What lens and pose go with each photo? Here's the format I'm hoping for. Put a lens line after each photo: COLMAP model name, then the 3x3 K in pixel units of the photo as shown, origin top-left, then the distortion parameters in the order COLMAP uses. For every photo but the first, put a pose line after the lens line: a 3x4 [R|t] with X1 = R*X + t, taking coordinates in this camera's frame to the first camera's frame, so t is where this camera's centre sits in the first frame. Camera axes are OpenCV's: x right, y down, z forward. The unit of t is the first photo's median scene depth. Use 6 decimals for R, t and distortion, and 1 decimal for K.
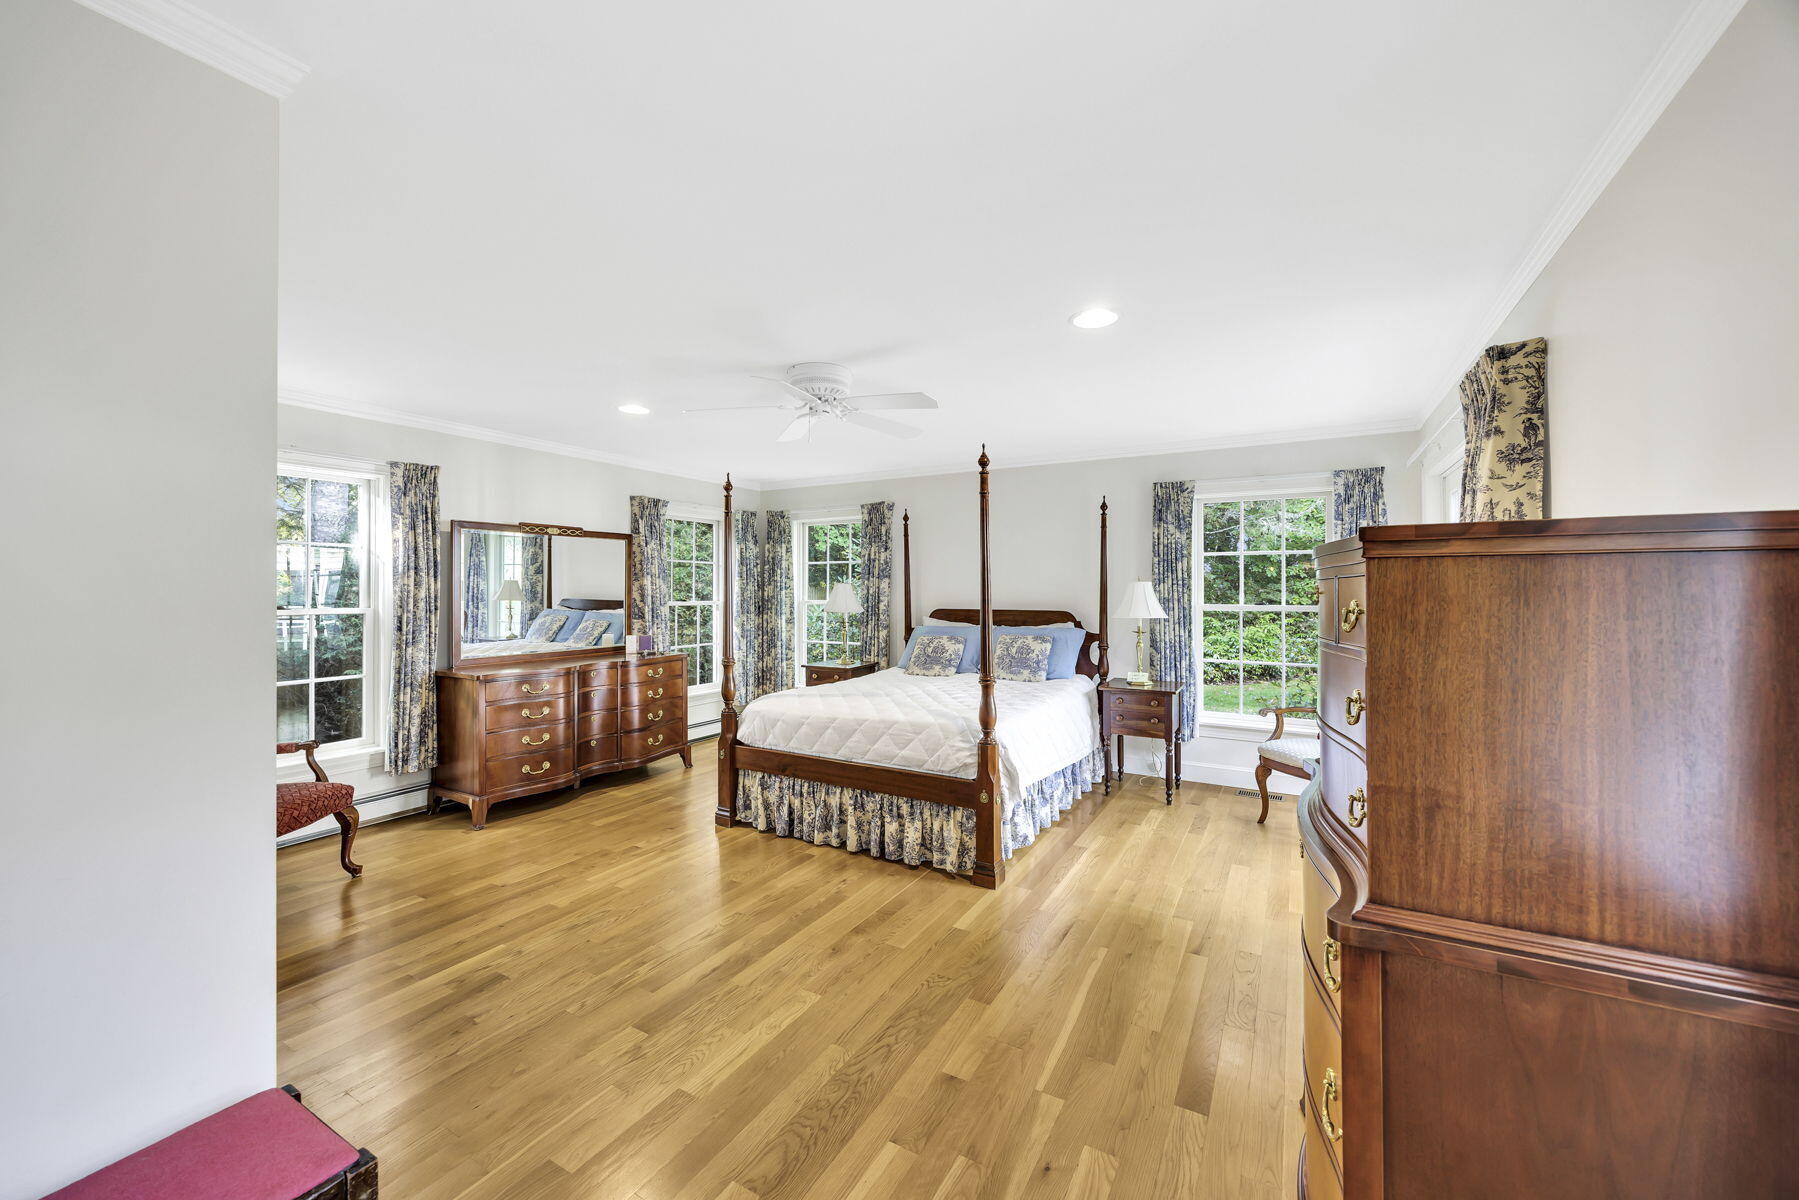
lens RADIAL K [[694.8, 0, 905.2], [0, 694.8, 591.7], [0, 0, 1]] dist [-0.002646, 0.000930]
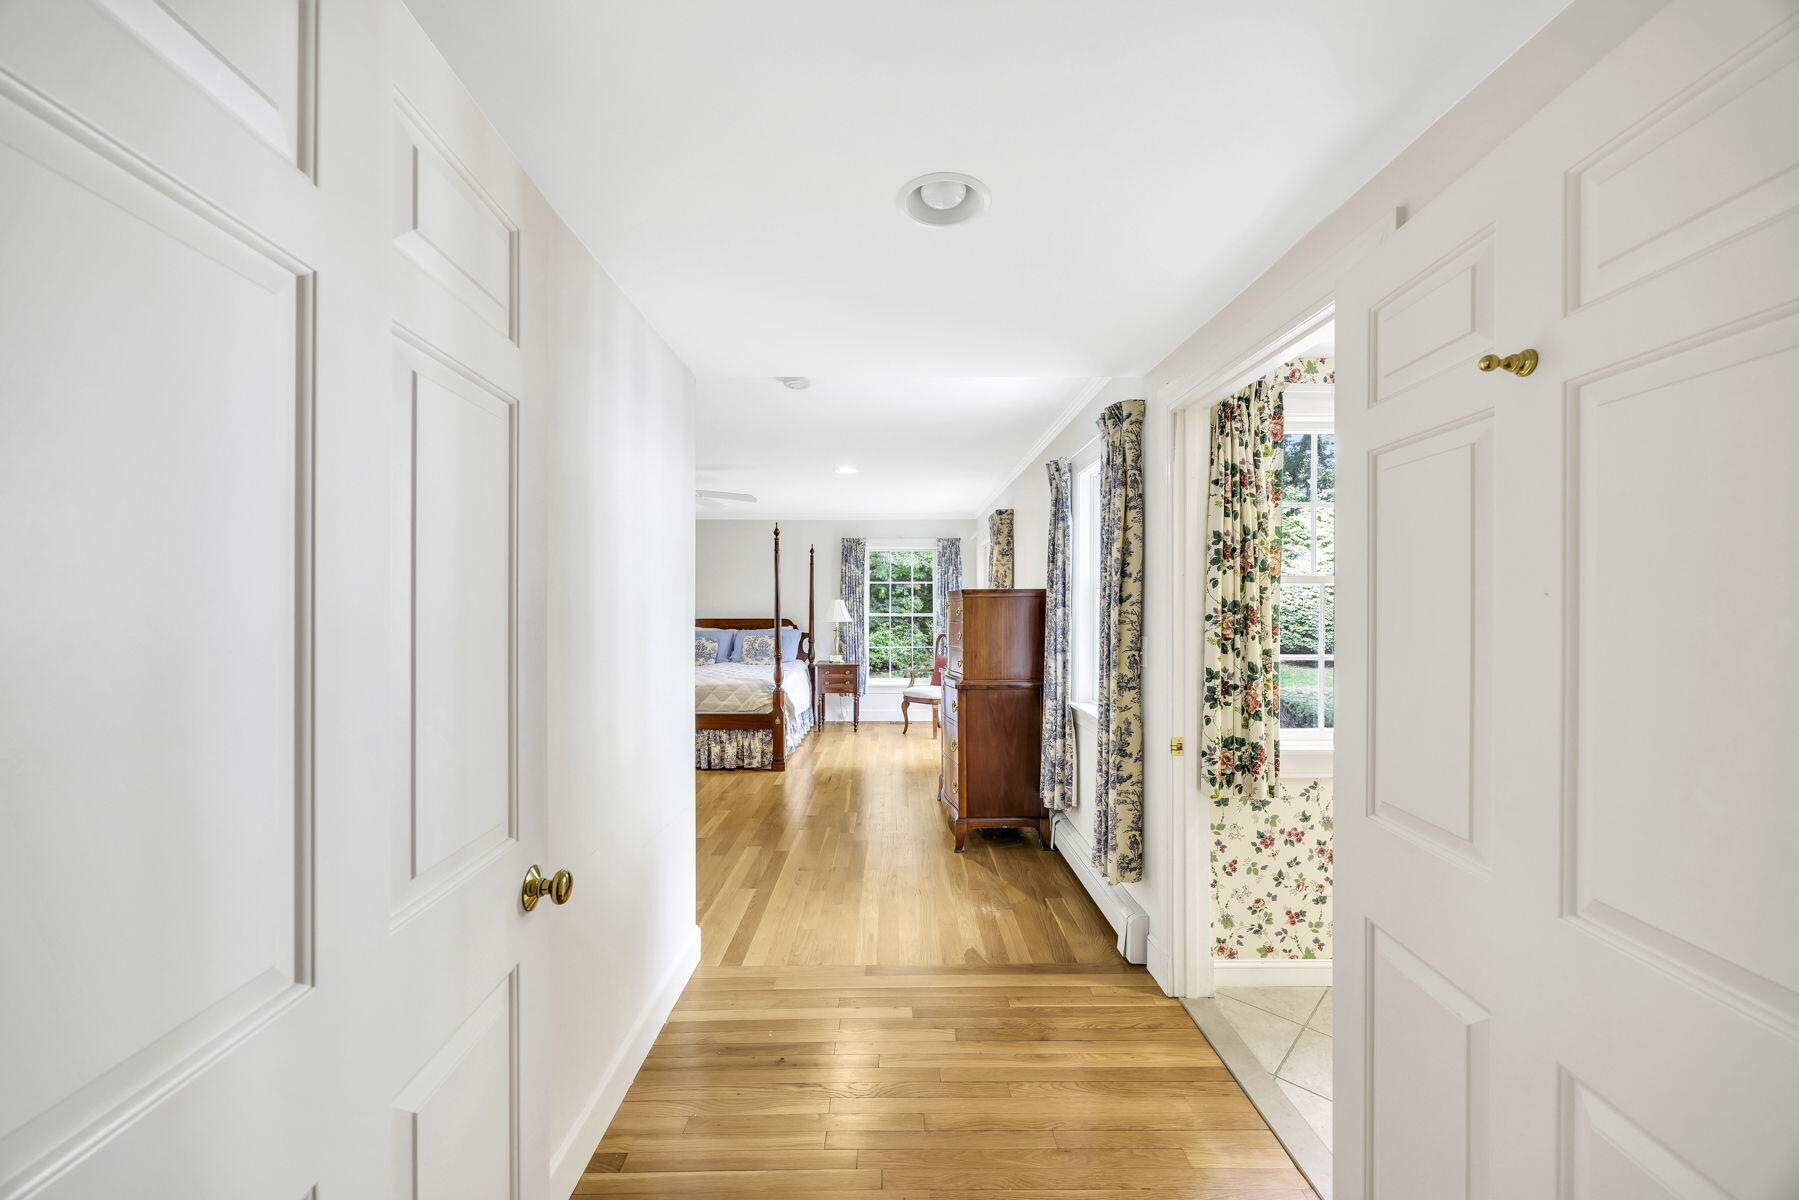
lens RADIAL K [[694.8, 0, 899.7], [0, 694.8, 603.6], [0, 0, 1]] dist [-0.002646, 0.000930]
pose [[0.865984, -0.002481, 0.500066, -0.459128], [0.003387, 0.999994, -0.000905, -0.003889], [-0.500061, 0.002477, 0.865987, -0.637514]]
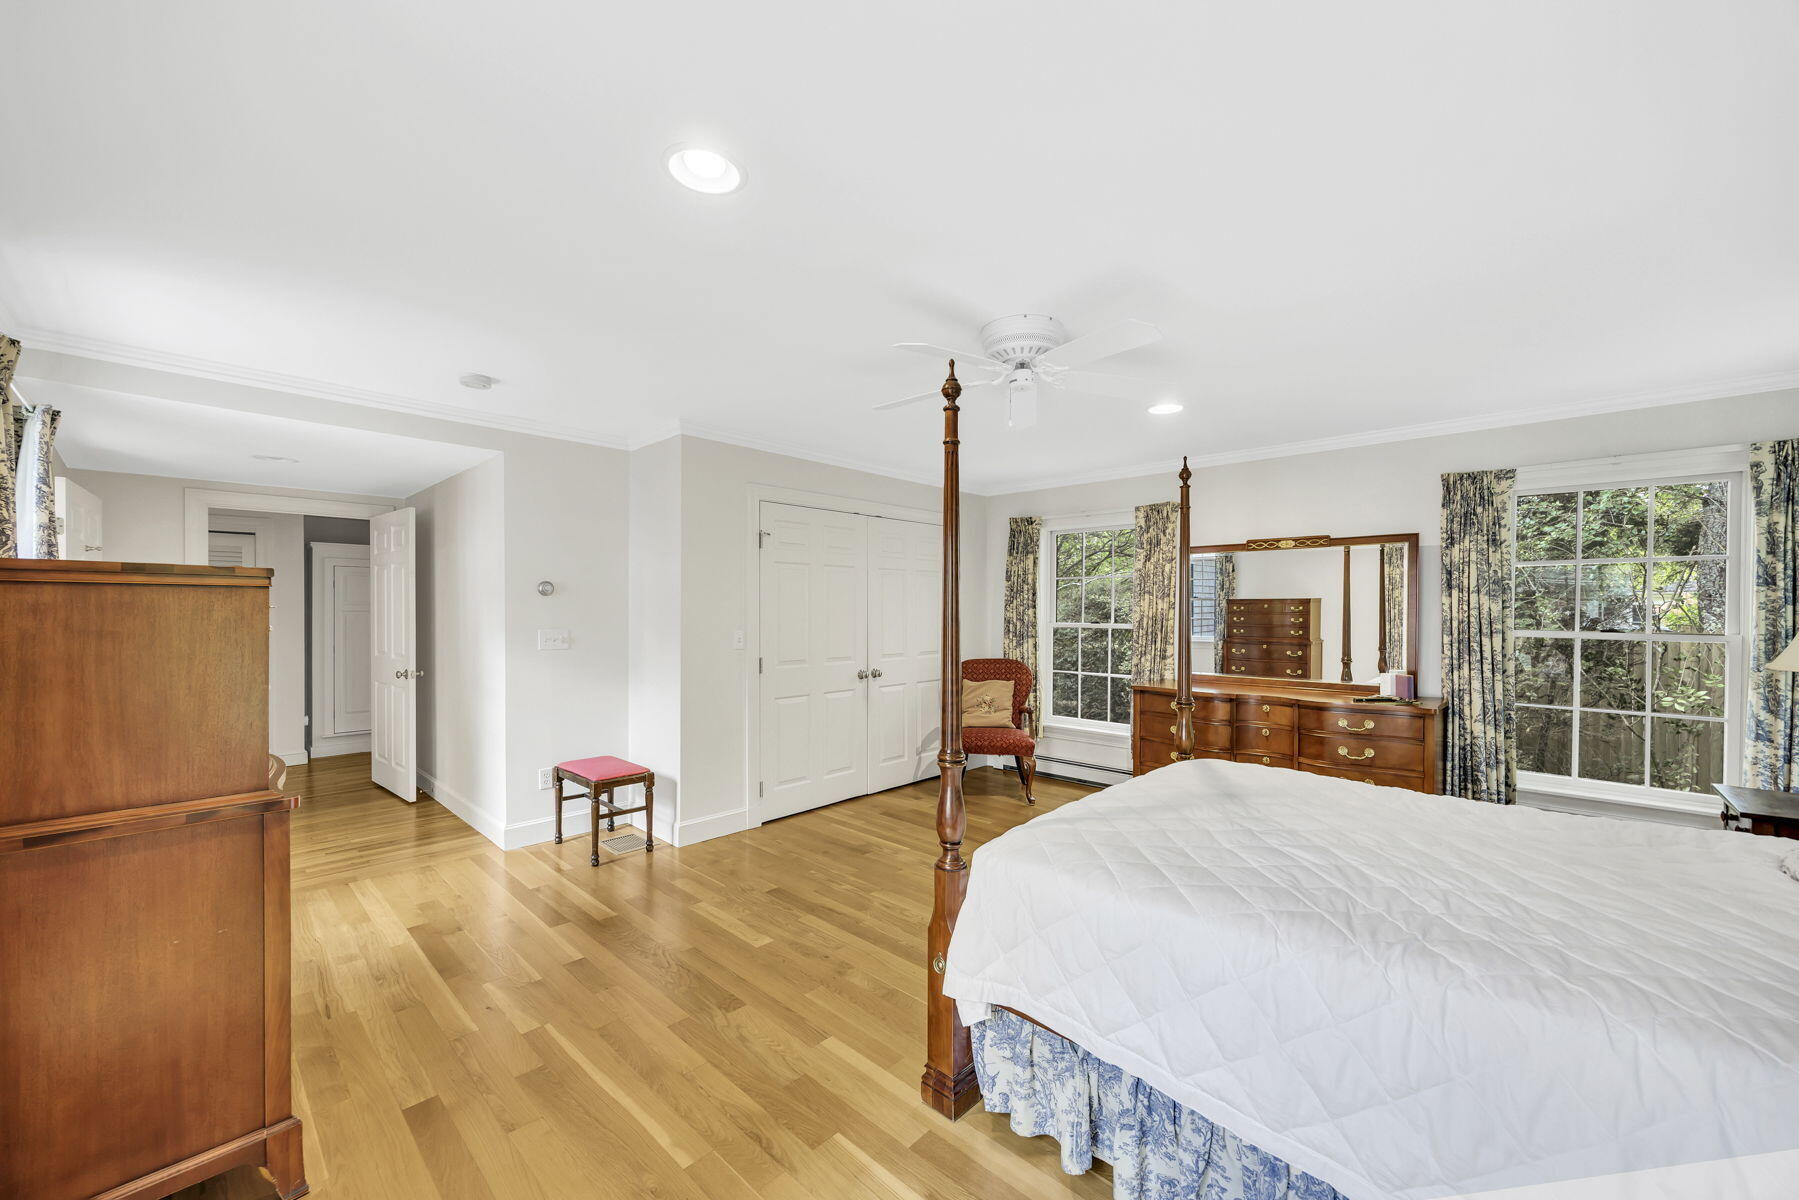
lens RADIAL K [[694.8, 0, 909.5], [0, 694.8, 607.2], [0, 0, 1]] dist [-0.002646, 0.000930]
pose [[-0.237119, -0.004566, -0.971470, 0.629943], [-0.005417, 0.999980, -0.003378, -0.001902], [0.971465, 0.004461, -0.237139, 0.982281]]
